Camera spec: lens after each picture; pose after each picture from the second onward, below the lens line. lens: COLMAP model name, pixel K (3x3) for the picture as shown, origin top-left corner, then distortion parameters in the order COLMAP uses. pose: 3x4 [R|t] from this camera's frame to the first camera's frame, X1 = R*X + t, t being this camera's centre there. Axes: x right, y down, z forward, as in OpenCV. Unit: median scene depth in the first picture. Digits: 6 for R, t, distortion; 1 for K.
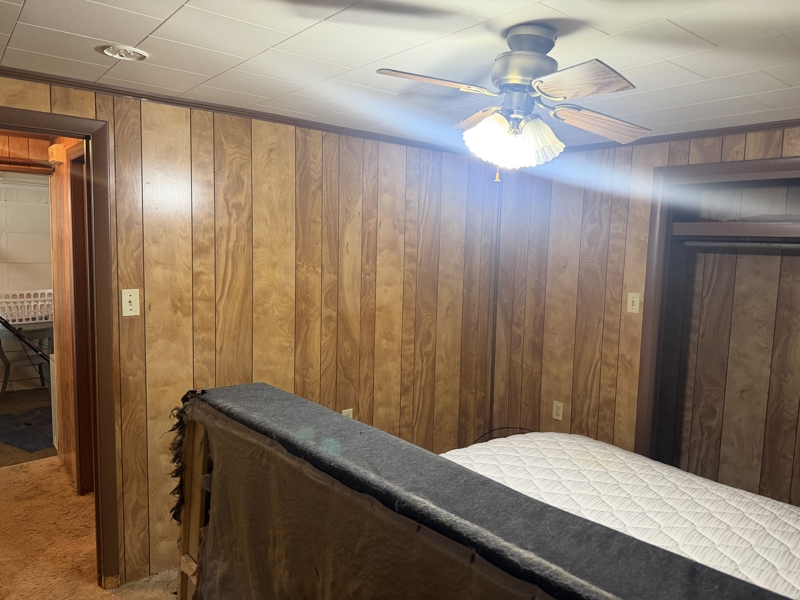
lens RADIAL K [[582.2, 0, 395.6], [0, 582.2, 301.0], [0, 0, 1]] dist [0.056689, -0.043763]
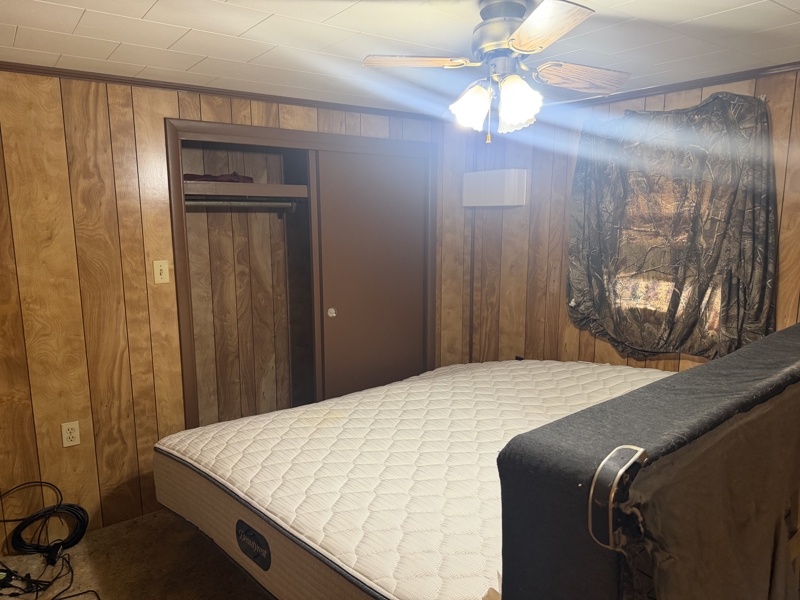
lens RADIAL K [[582.2, 0, 395.6], [0, 582.2, 301.0], [0, 0, 1]] dist [0.056689, -0.043763]
pose [[0.046205, -0.186926, 0.981287, -0.442290], [0.114063, 0.976898, 0.180719, -0.071090], [-0.992398, 0.103578, 0.066459, 0.577449]]
